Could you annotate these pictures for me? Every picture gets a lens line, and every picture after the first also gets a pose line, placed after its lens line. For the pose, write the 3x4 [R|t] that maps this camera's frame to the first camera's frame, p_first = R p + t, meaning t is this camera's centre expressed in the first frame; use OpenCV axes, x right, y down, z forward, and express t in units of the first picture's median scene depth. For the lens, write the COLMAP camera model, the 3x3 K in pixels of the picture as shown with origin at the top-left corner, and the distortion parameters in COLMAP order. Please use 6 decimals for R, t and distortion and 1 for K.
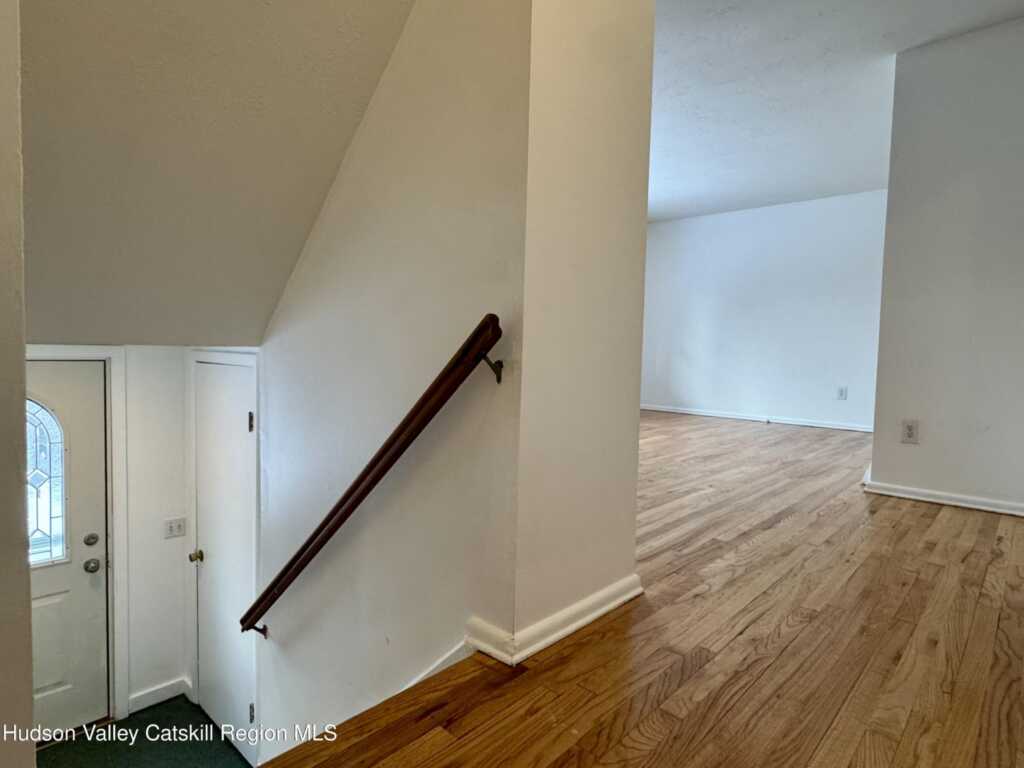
lens RADIAL K [[571.4, 0, 510.7], [0, 571.4, 382.0], [0, 0, 1]] dist [-0.001278, 0.000191]
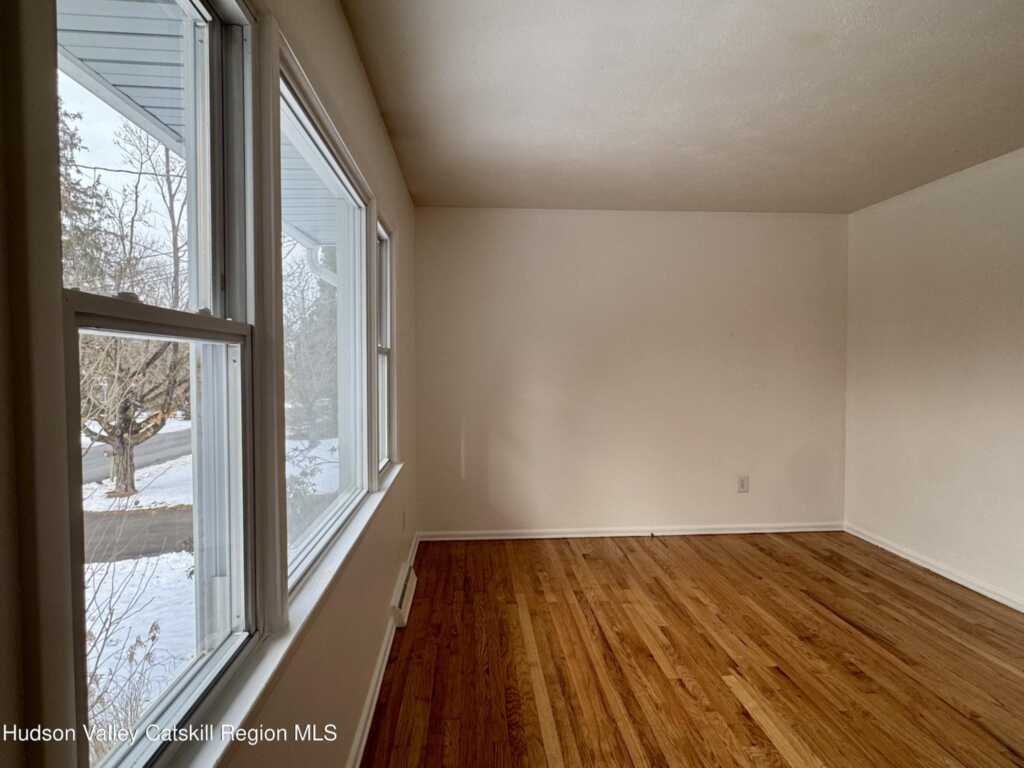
lens RADIAL K [[576.1, 0, 514.0], [0, 576.1, 383.3], [0, 0, 1]] dist [-0.000543, 0.000444]
pose [[0.676198, -0.049961, 0.735024, -0.327189], [0.057285, 0.998243, 0.015152, -0.300582], [-0.734489, 0.031860, 0.677872, 1.578081]]
